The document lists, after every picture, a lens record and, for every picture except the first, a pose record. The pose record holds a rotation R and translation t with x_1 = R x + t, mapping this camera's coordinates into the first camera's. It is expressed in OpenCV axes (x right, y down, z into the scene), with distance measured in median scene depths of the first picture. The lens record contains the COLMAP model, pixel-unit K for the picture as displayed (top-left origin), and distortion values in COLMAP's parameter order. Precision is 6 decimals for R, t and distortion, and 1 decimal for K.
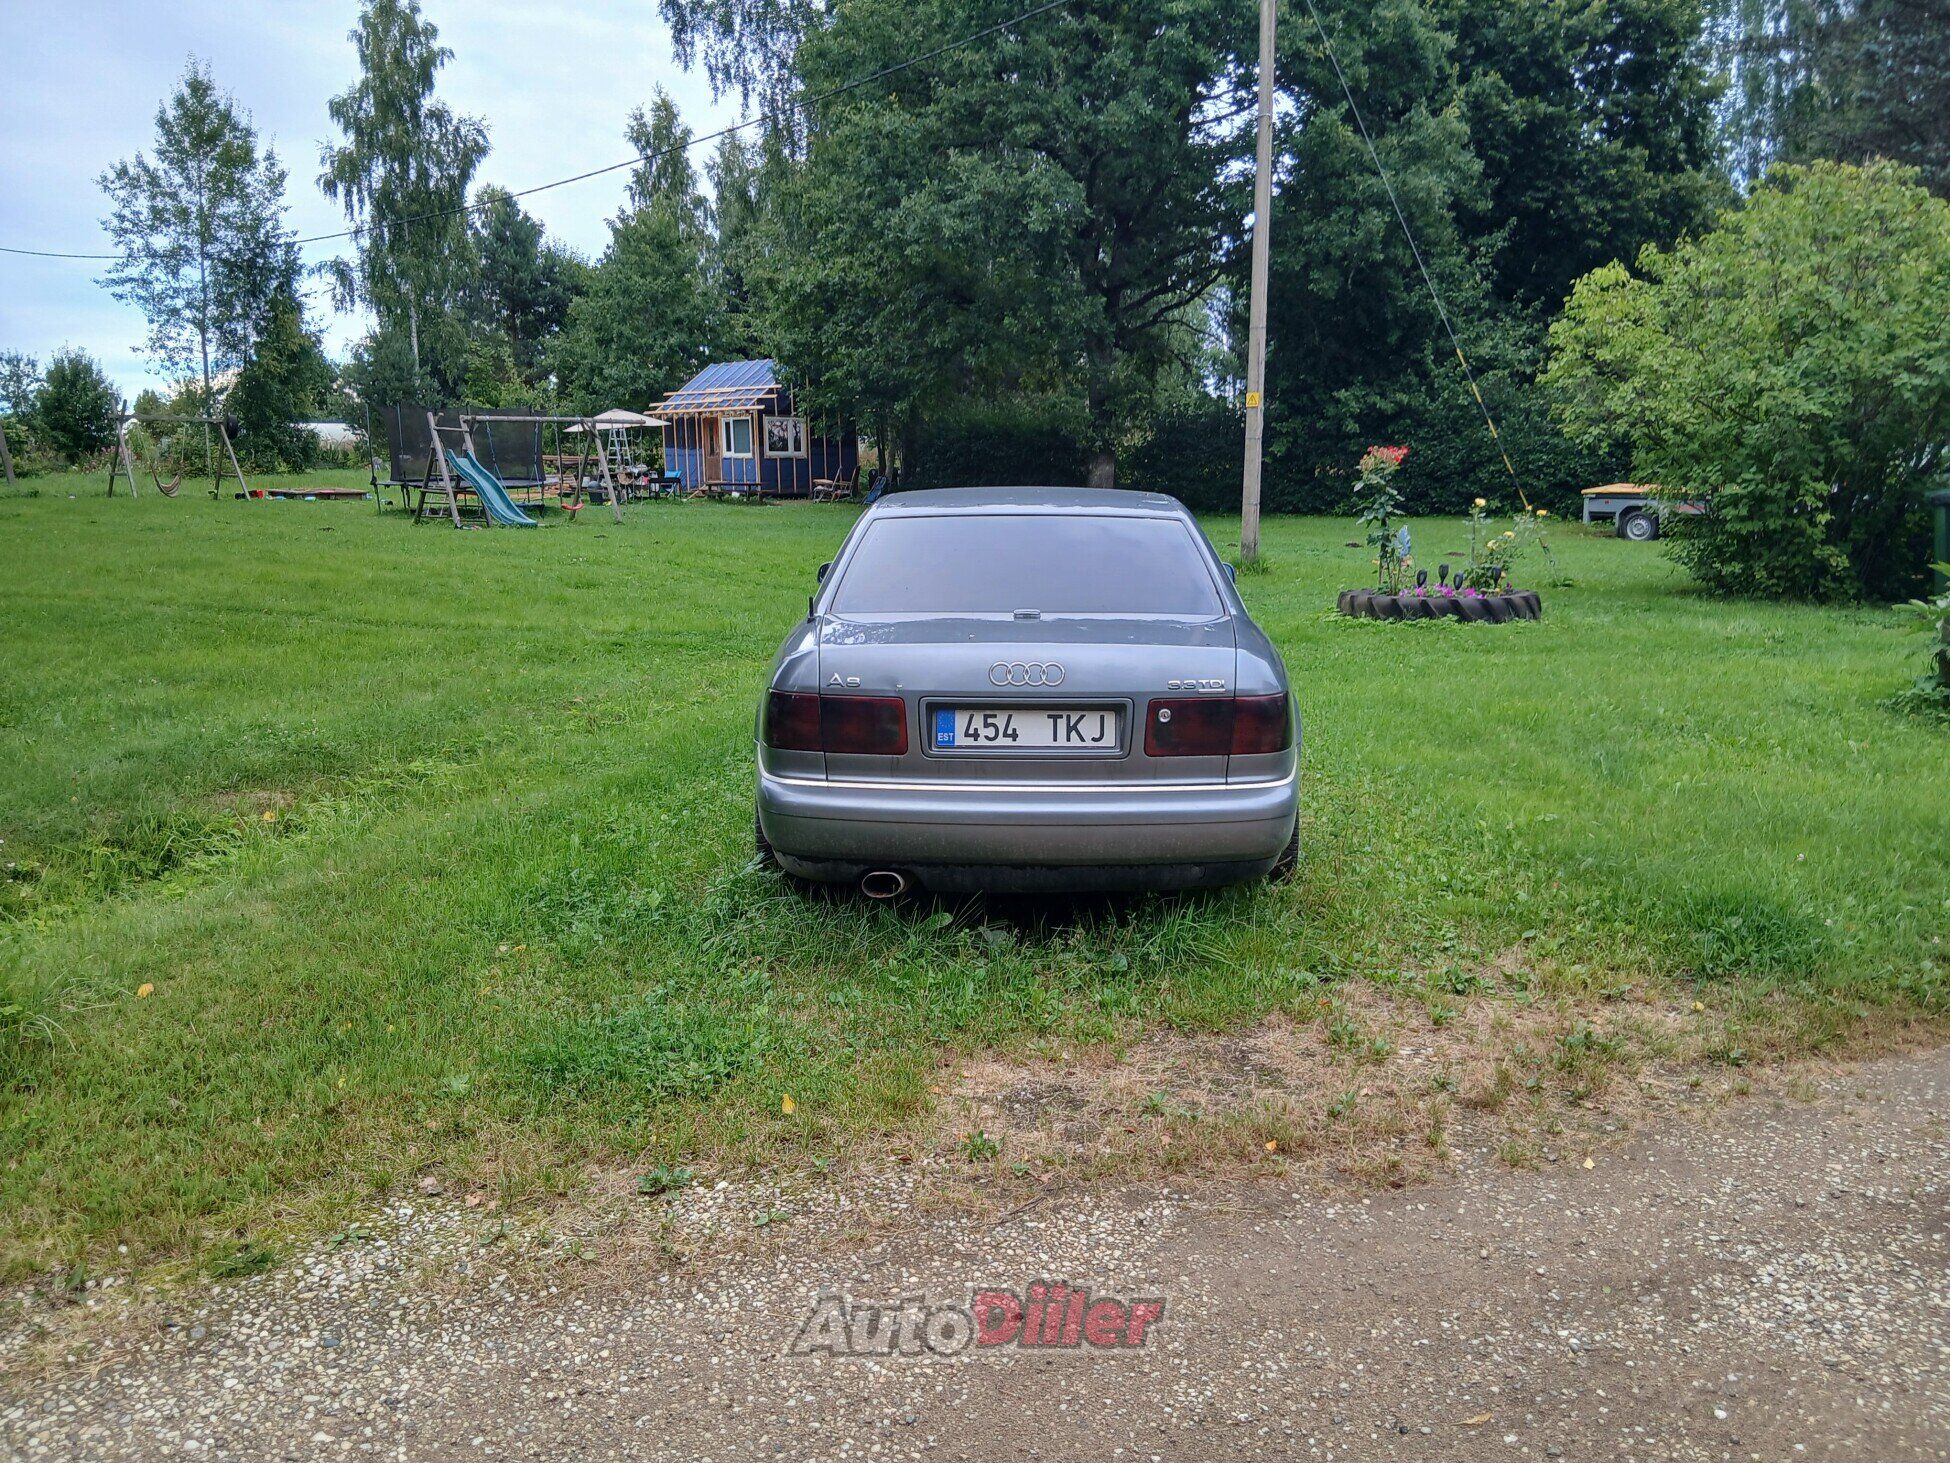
lens RADIAL K [[1488.6, 0, 975.0], [0, 1488.6, 731.5], [0, 0, 1]] dist [0.097343, -0.184040]
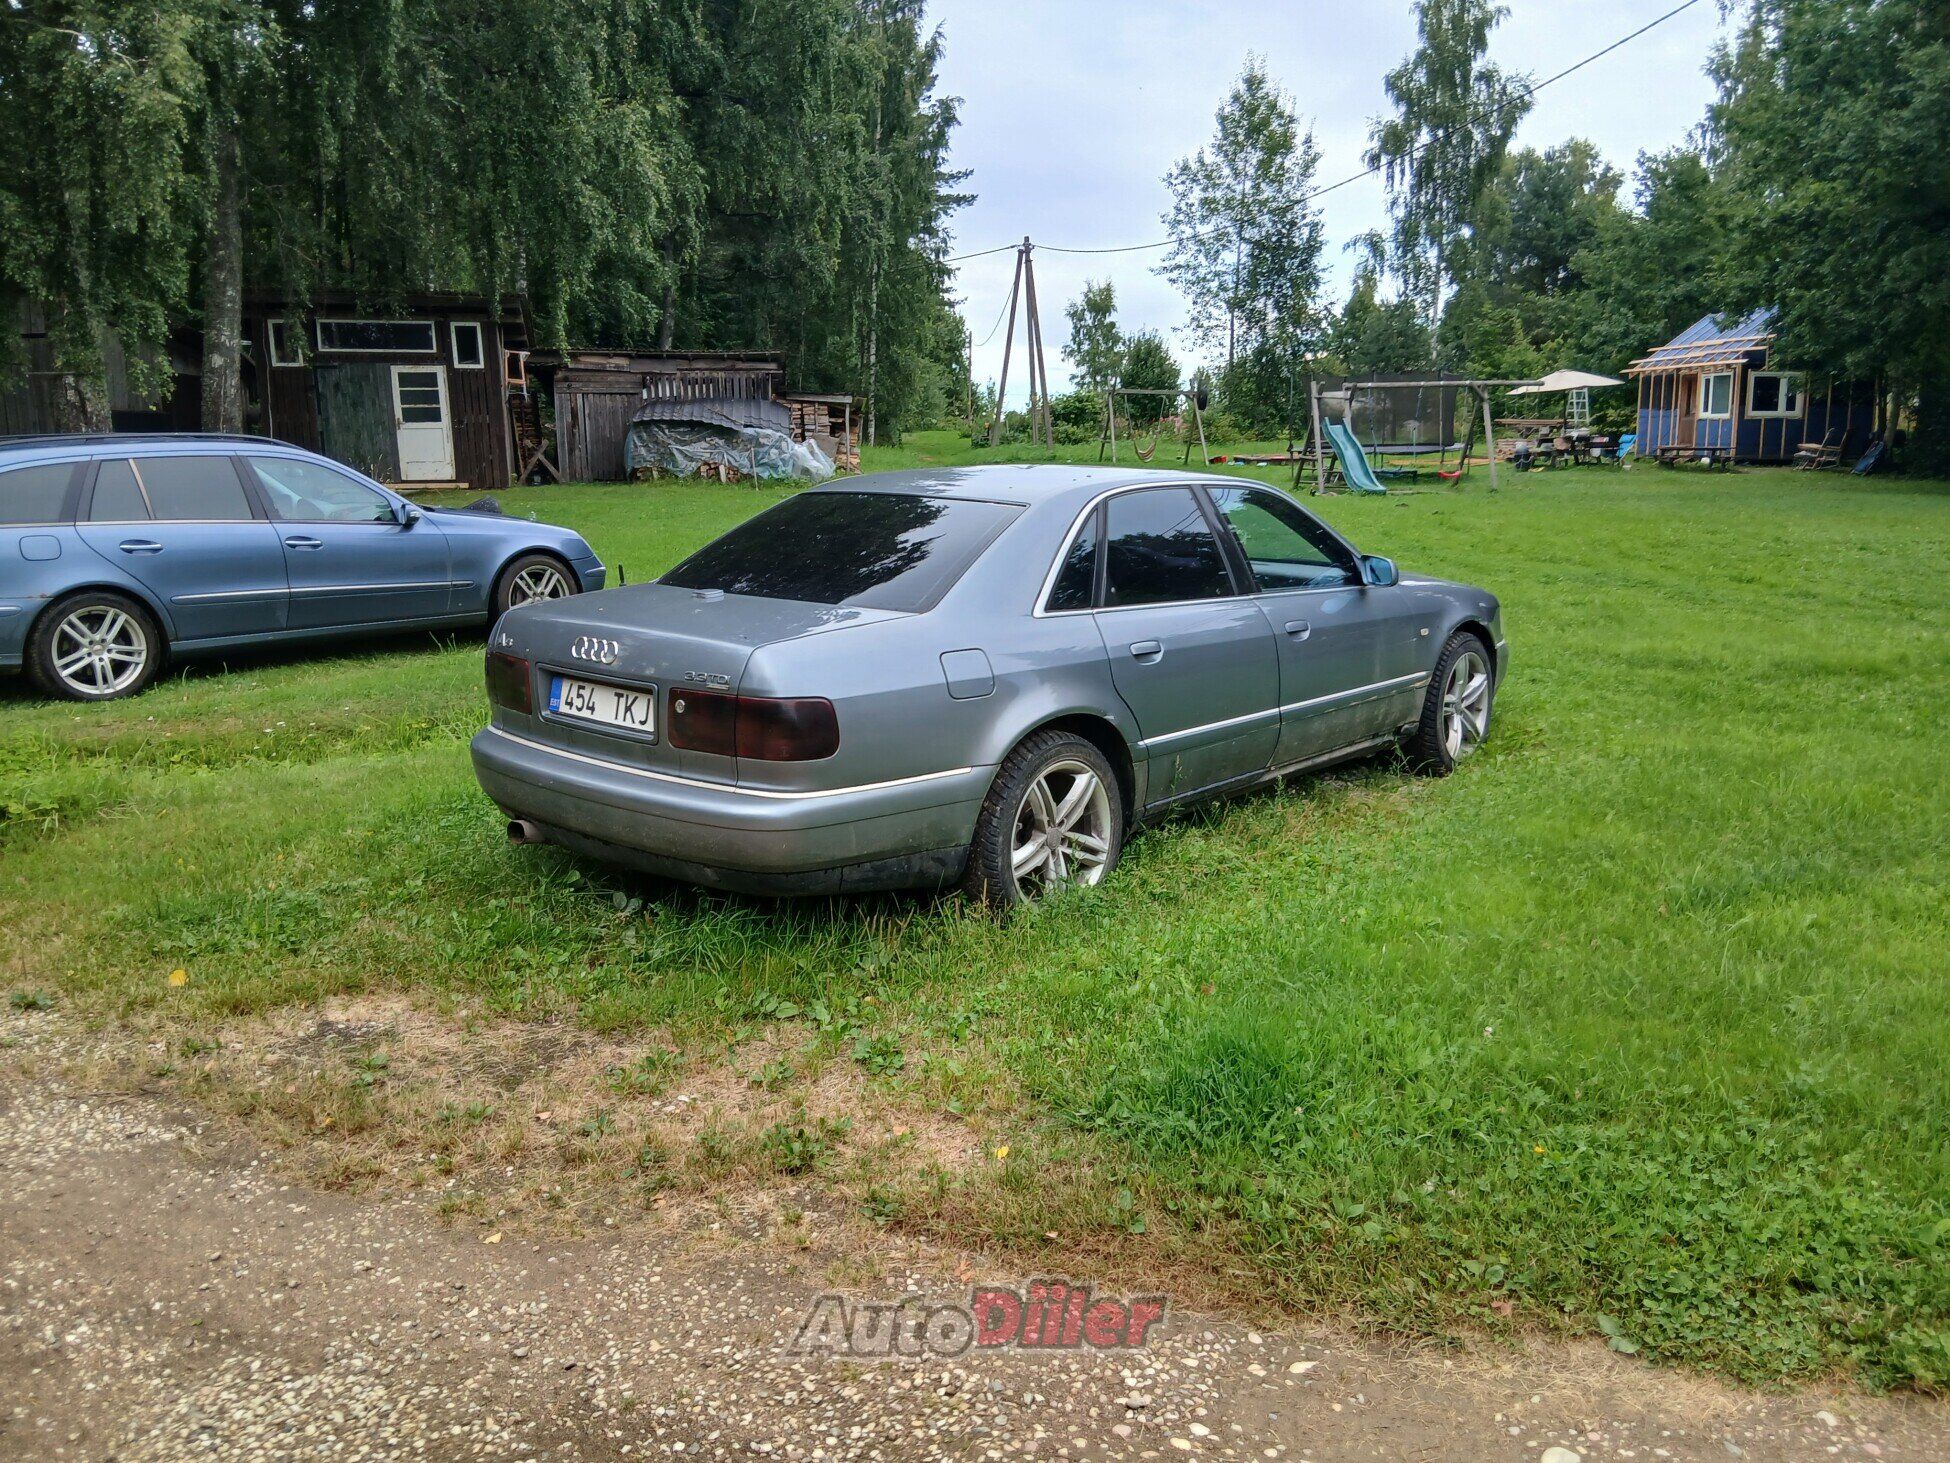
lens RADIAL K [[1488.6, 0, 975.0], [0, 1488.6, 731.5], [0, 0, 1]] dist [0.097343, -0.184040]
pose [[0.767305, 0.123632, -0.629252, 0.097901], [-0.108788, 0.992113, 0.062270, -0.008318], [0.631988, 0.020675, 0.774703, 0.040972]]
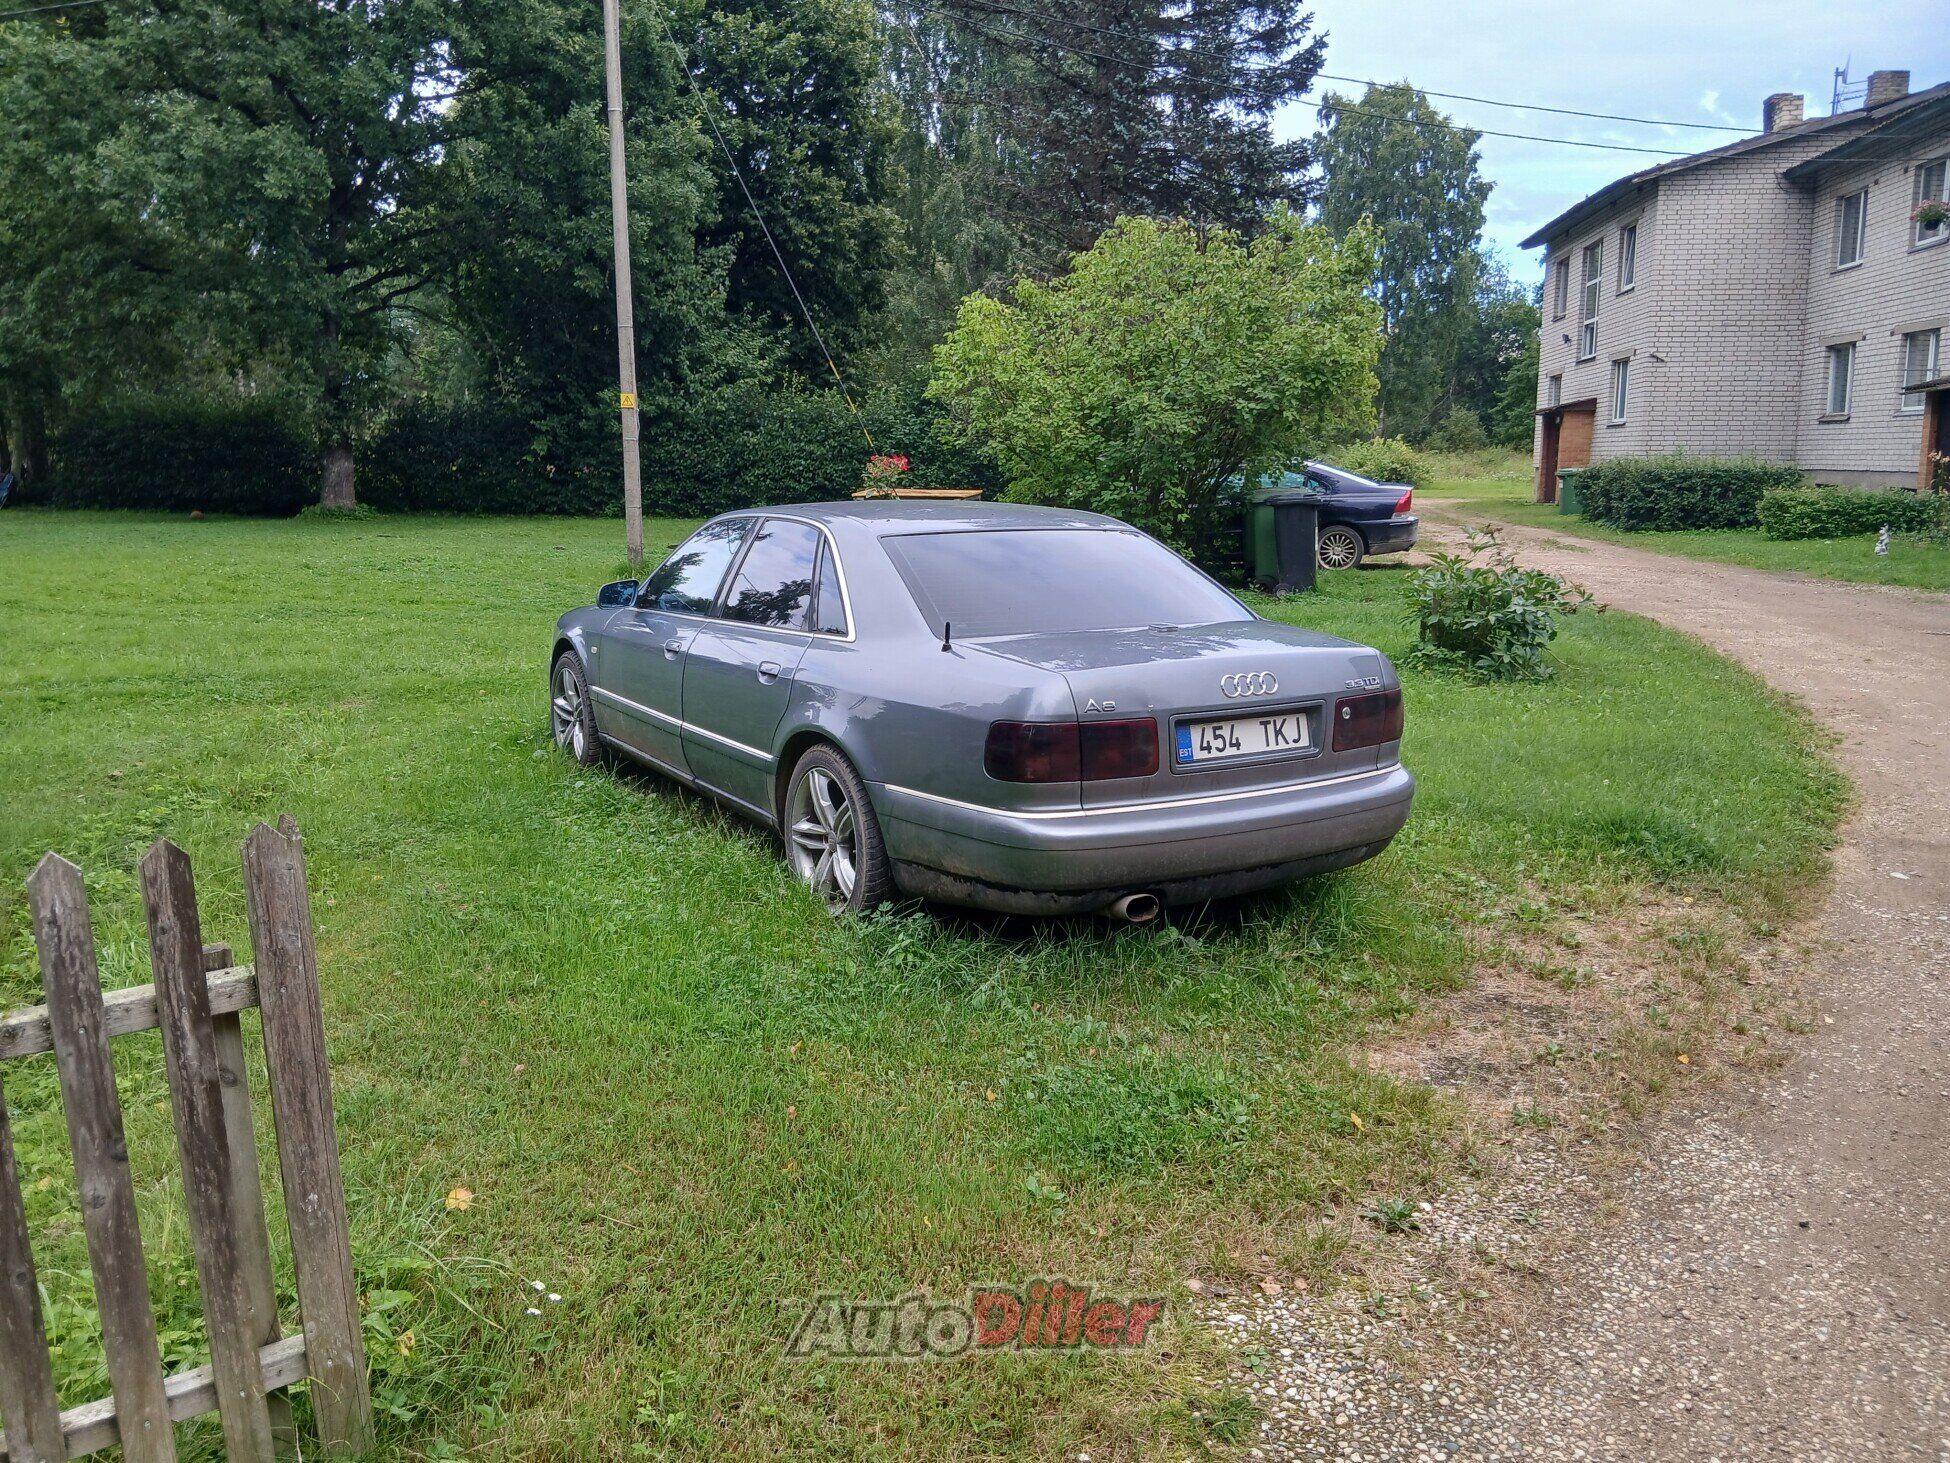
lens RADIAL K [[1507.6, 0, 975.0], [0, 1507.6, 731.5], [0, 0, 1]] dist [0.060357, -0.105002]
pose [[0.831447, -0.089716, 0.548312, -0.077716], [0.090080, 0.995587, 0.026304, -0.005599], [-0.548253, 0.027522, 0.835860, 0.025053]]
